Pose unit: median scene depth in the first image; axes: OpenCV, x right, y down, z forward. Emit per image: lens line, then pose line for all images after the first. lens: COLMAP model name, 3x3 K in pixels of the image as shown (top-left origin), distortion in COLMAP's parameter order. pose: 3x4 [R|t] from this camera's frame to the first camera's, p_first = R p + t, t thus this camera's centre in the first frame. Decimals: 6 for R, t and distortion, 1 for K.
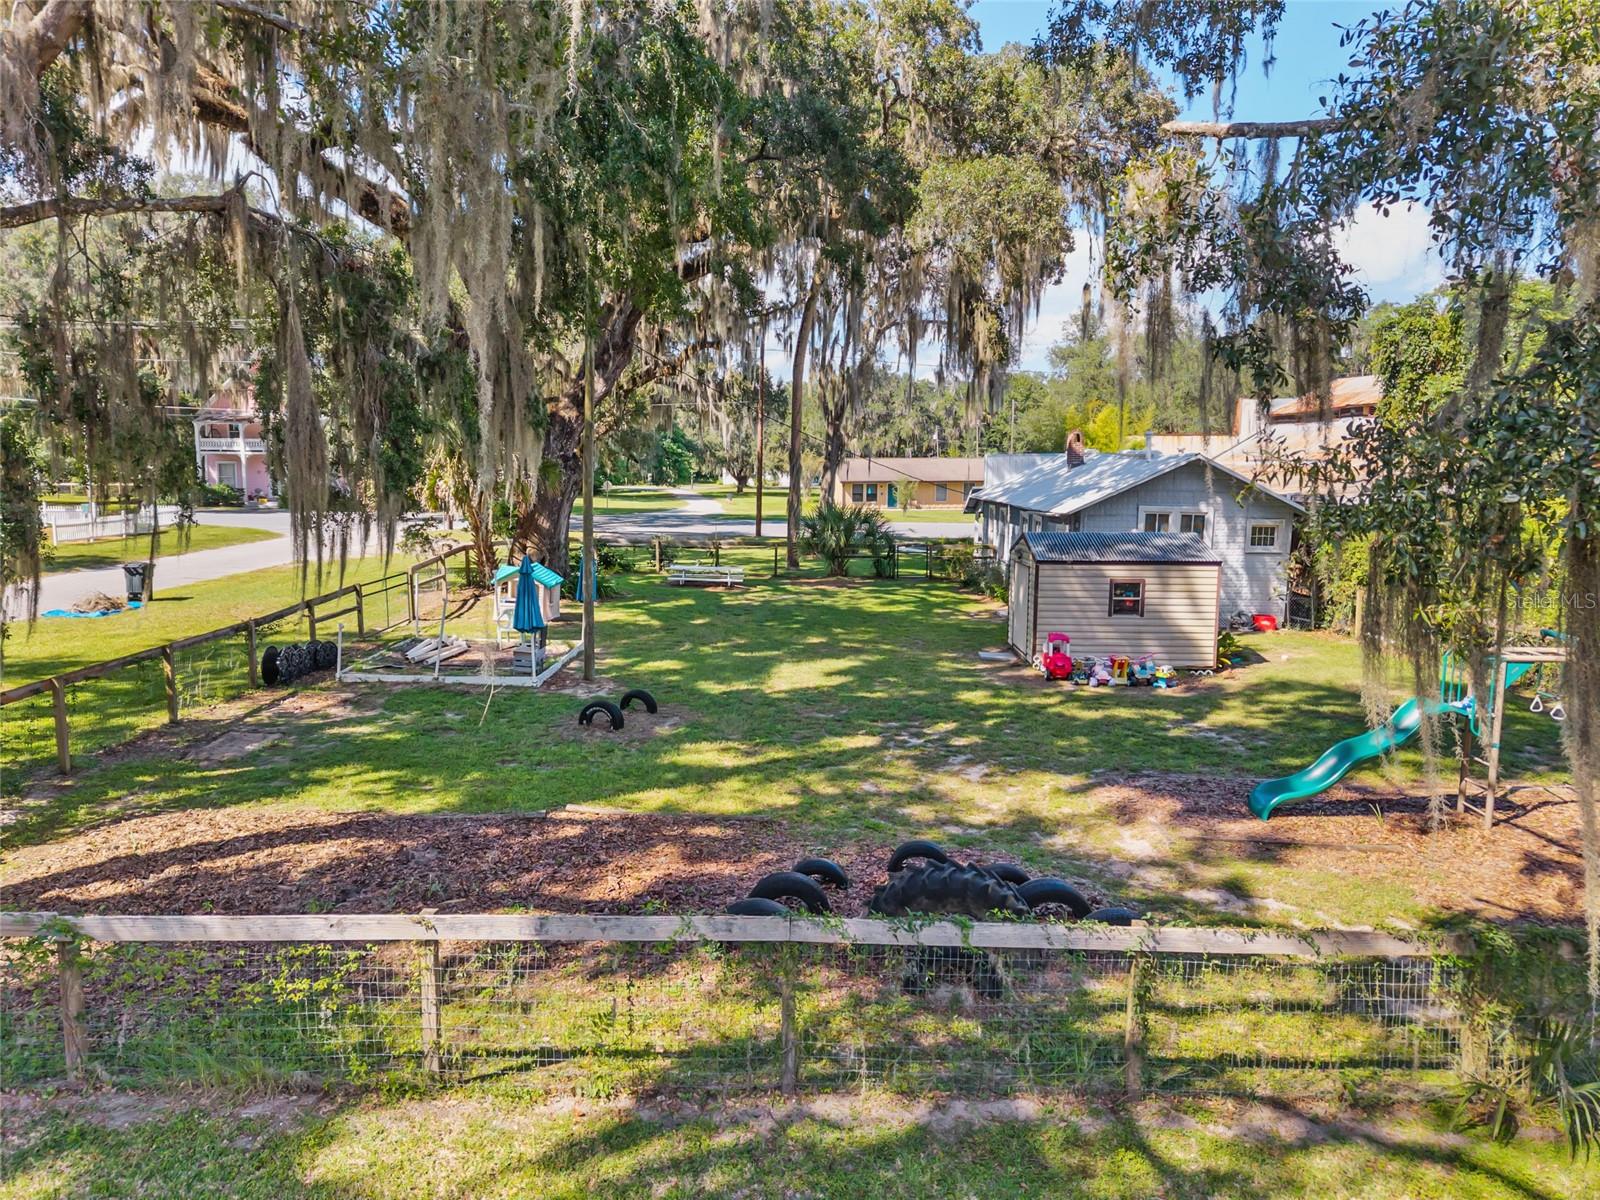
lens RADIAL K [[1114.7, 0, 800.0], [0, 1114.7, 600.0], [0, 0, 1]] dist [0.007764, -0.002204]
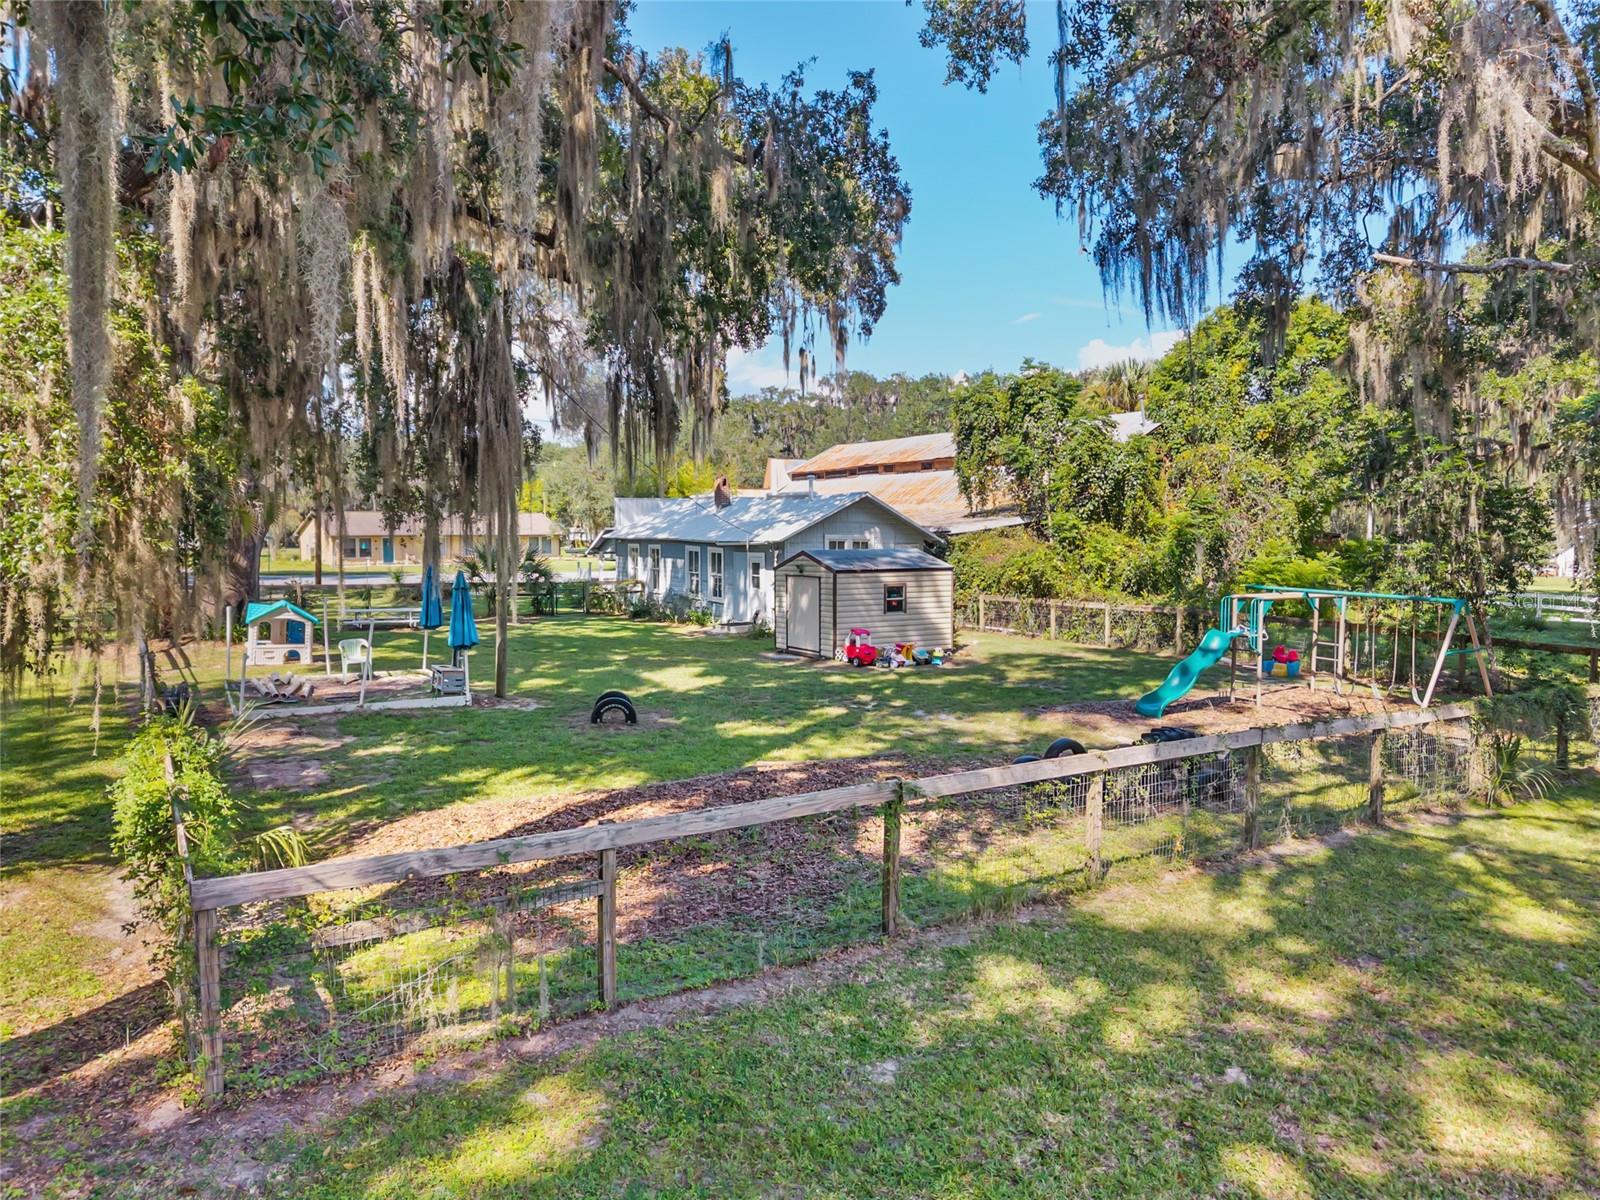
lens RADIAL K [[1088.0, 0, 835.8], [0, 1088.0, 599.1], [0, 0, 1]] dist [0.067035, -0.000347]
pose [[0.835347, -0.041392, 0.548163, -0.257189], [0.073098, 0.996670, -0.036136, 0.022630], [-0.544842, 0.070255, 0.835591, 0.005837]]
